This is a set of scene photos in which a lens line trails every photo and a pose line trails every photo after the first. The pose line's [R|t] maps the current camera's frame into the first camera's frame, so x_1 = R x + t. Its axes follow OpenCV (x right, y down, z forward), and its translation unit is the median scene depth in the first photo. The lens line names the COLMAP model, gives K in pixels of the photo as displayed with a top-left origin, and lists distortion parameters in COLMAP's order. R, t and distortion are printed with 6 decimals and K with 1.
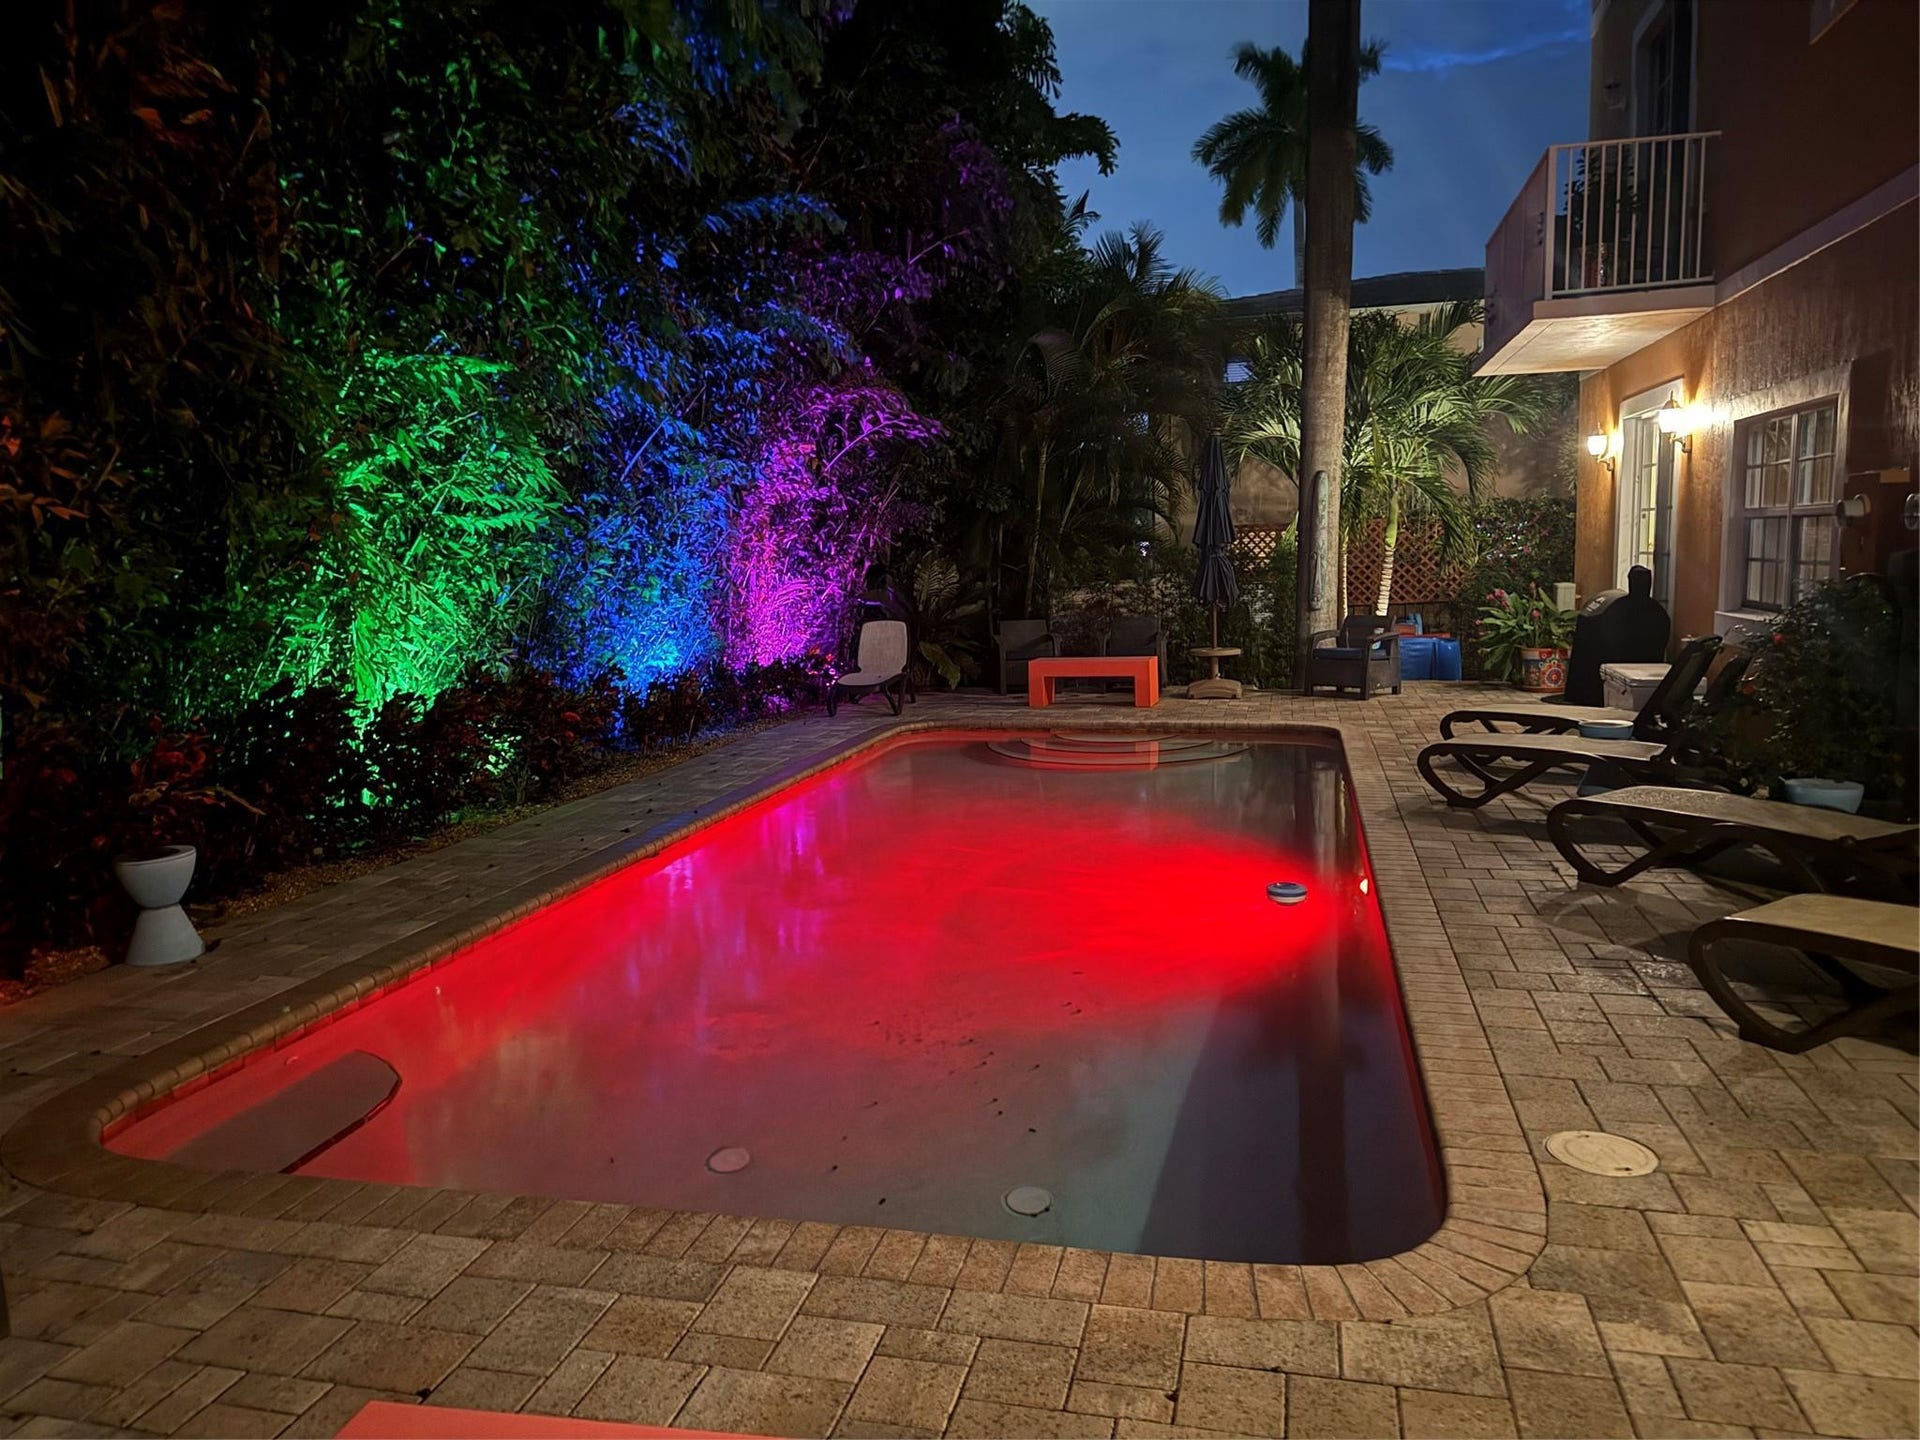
lens RADIAL K [[1357.2, 0, 960.0], [0, 1357.2, 720.0], [0, 0, 1]] dist [0.041261, -0.053758]
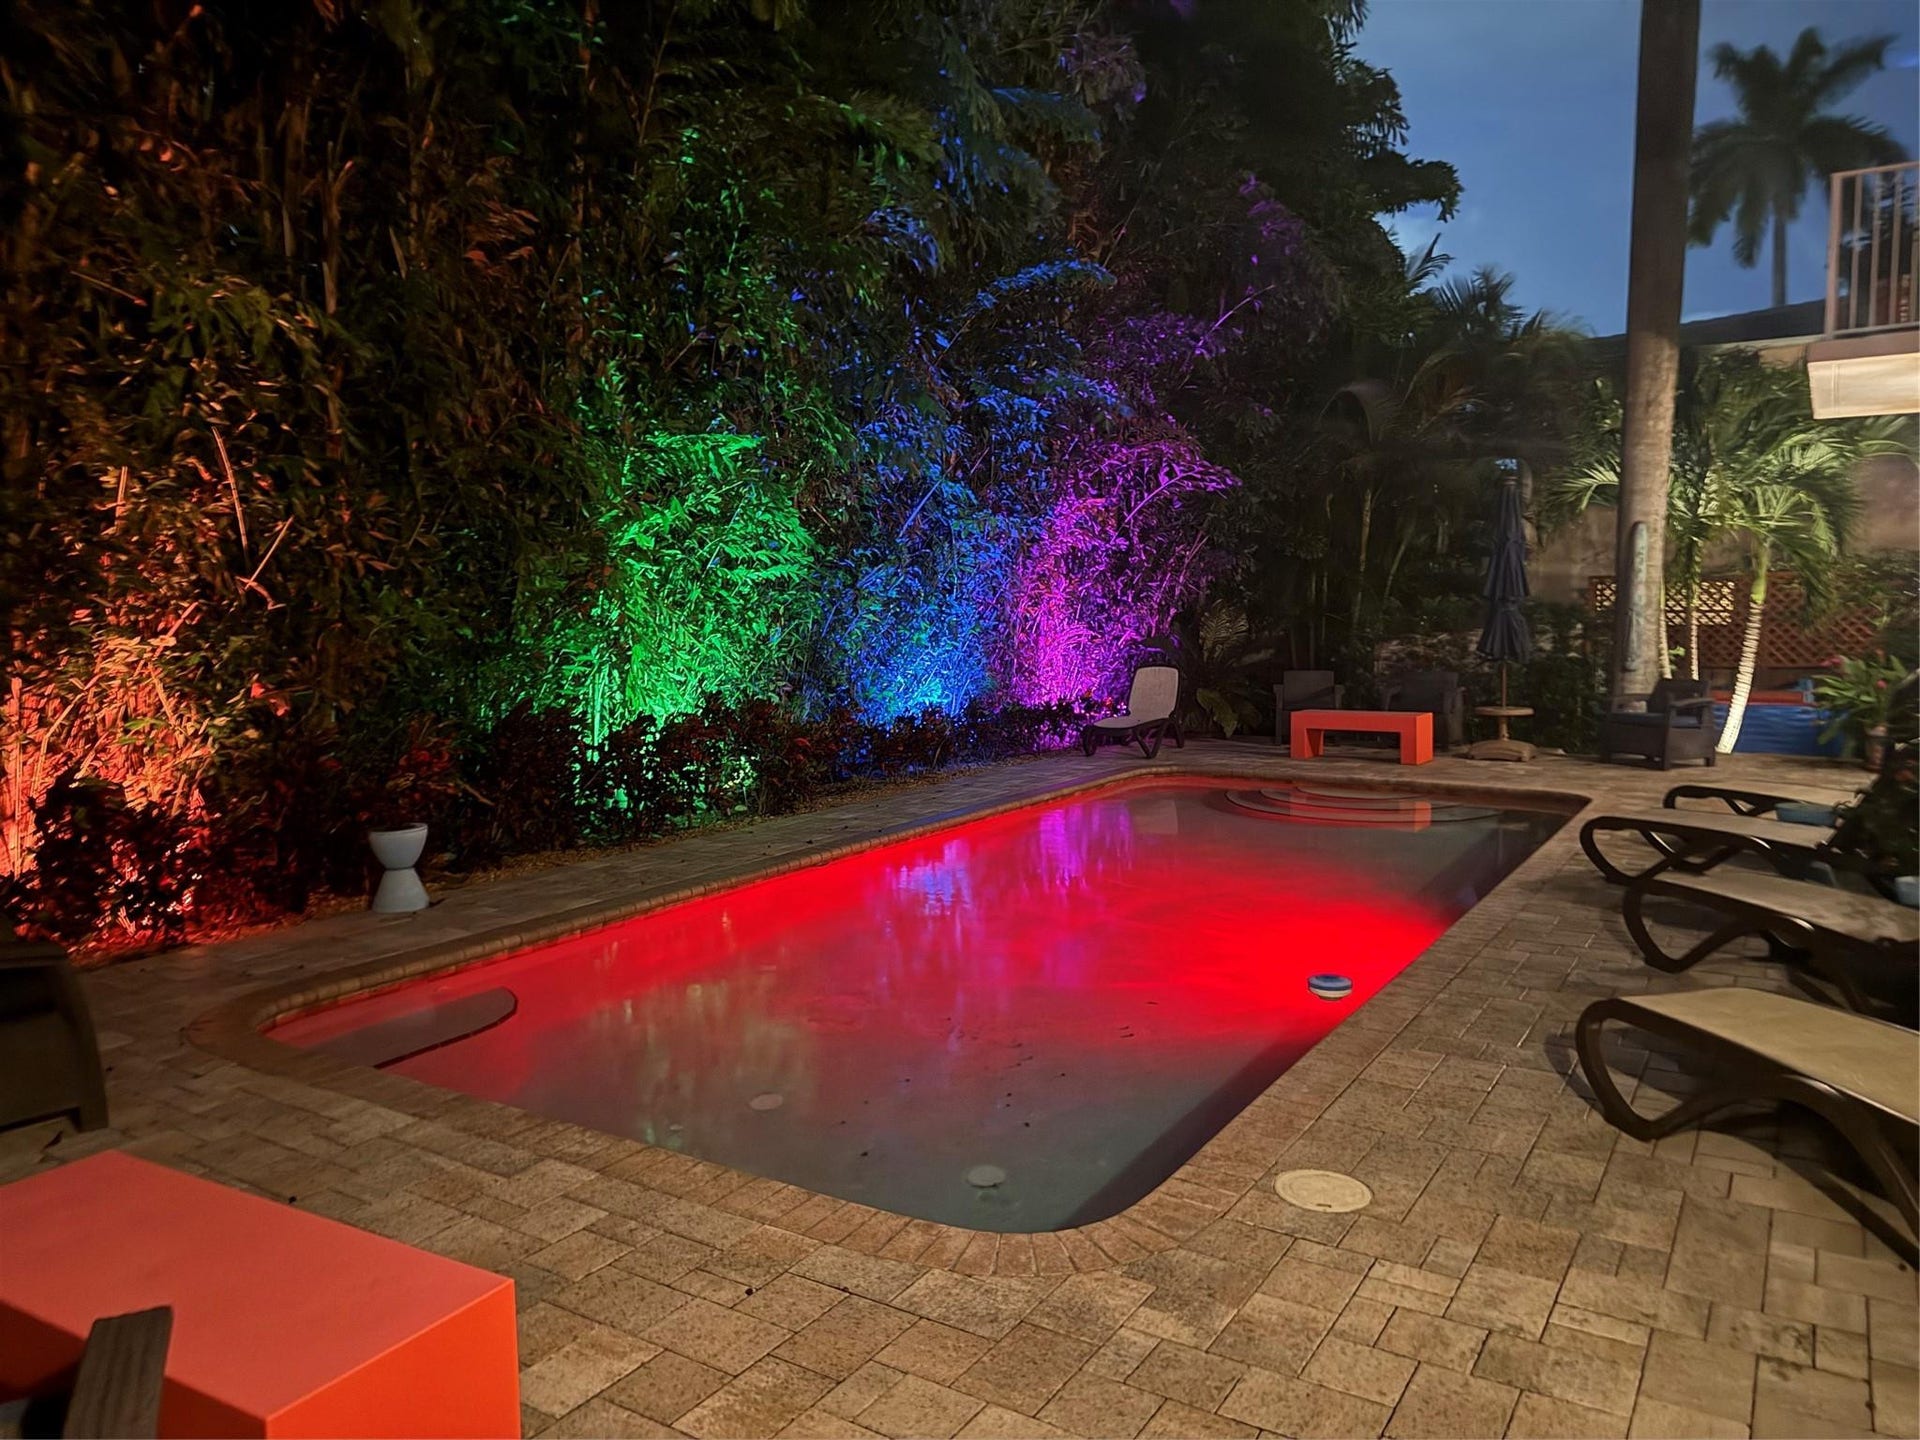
lens RADIAL K [[1357.2, 0, 960.0], [0, 1357.2, 720.0], [0, 0, 1]] dist [0.041261, -0.053758]
pose [[0.946070, 0.044776, -0.320854, 0.192299], [-0.054608, 0.998272, -0.021706, -0.003409], [0.319328, 0.038056, 0.946880, -0.039323]]
